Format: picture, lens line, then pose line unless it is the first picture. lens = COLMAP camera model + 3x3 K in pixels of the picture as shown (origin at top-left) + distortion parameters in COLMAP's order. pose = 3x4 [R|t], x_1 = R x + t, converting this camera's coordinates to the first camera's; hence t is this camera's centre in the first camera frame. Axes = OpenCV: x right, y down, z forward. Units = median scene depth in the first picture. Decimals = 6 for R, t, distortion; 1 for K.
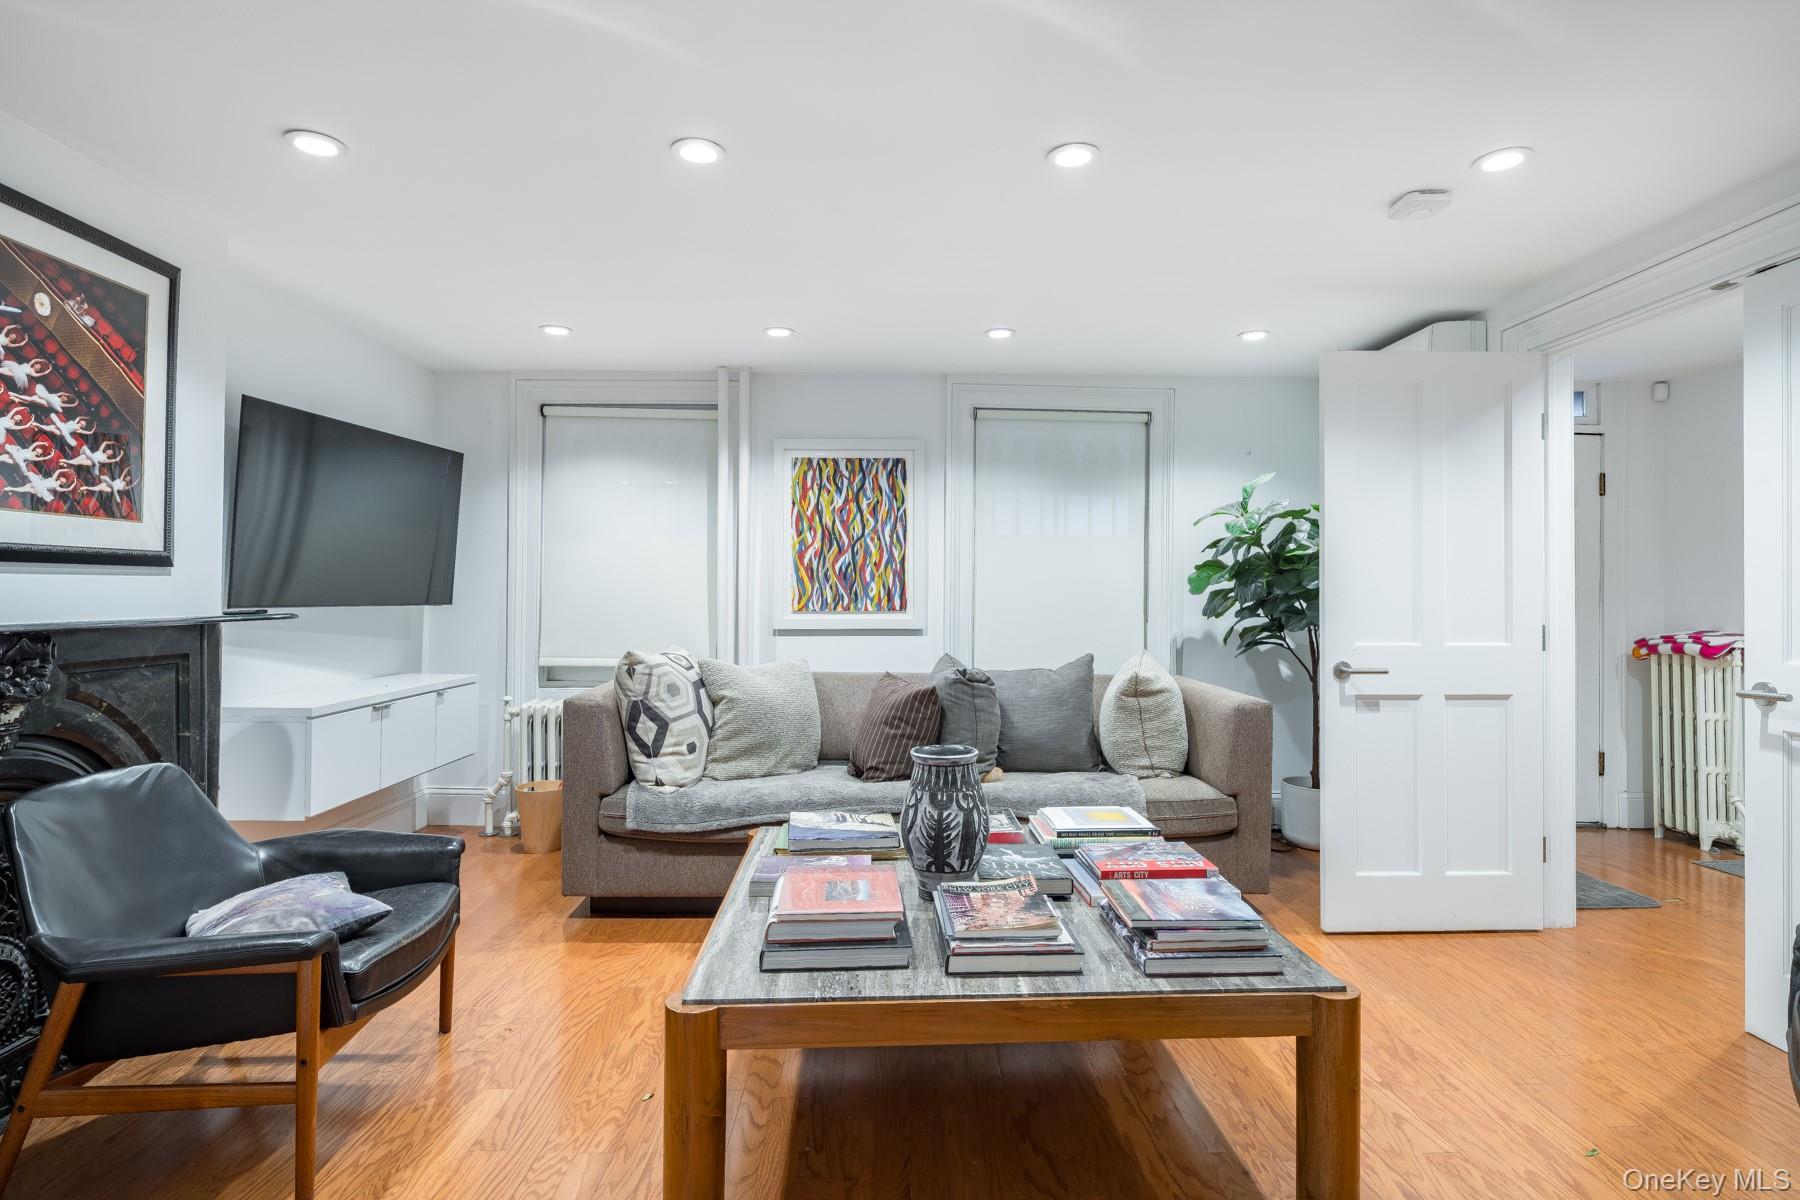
lens RADIAL K [[912.8, 0, 901.0], [0, 912.8, 576.1], [0, 0, 1]] dist [0.000285, -0.000015]
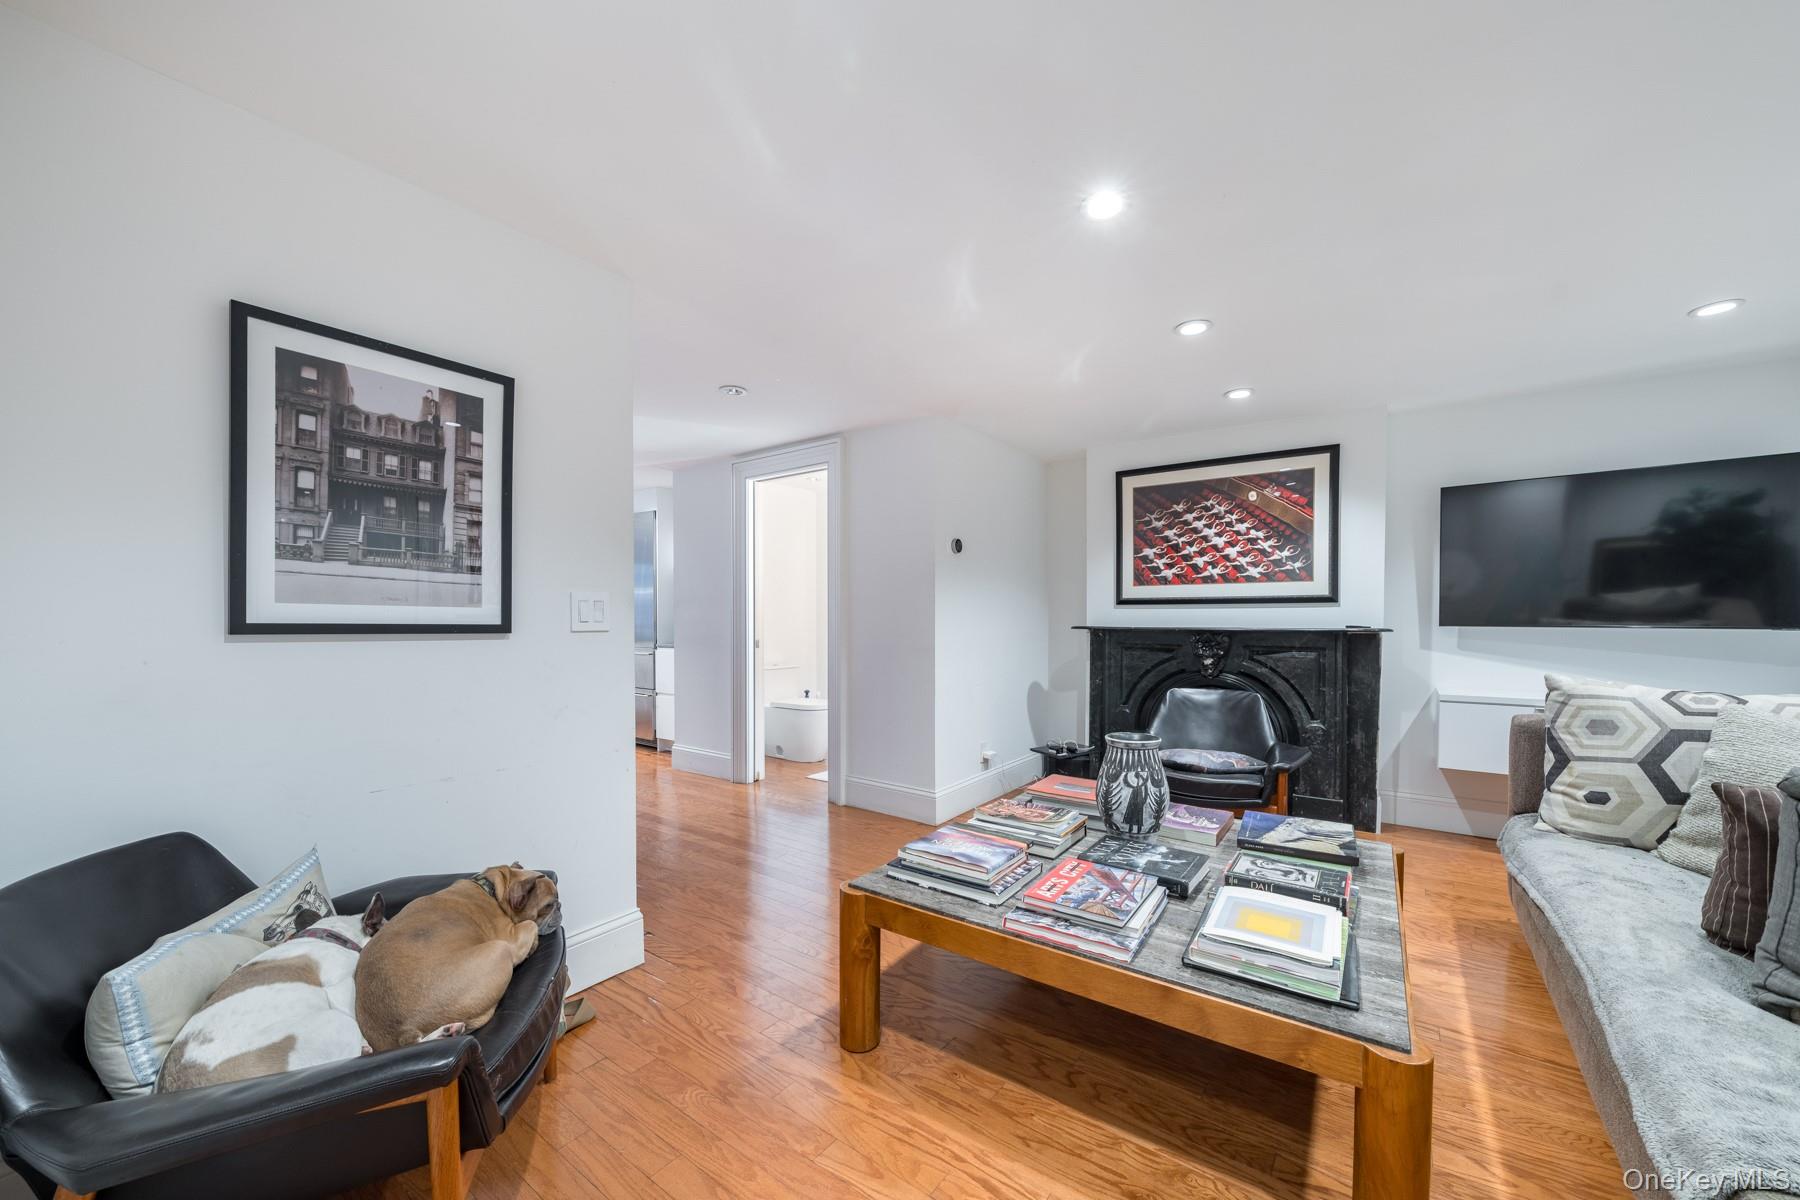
lens RADIAL K [[667.0, 0, 926.1], [0, 667.0, 617.9], [0, 0, 1]] dist [-0.000133, 0.000014]
pose [[-0.591890, -0.002402, -0.806015, 0.940172], [0.012415, 0.999850, -0.012097, 0.032201], [0.805923, -0.017167, -0.591771, 1.283871]]
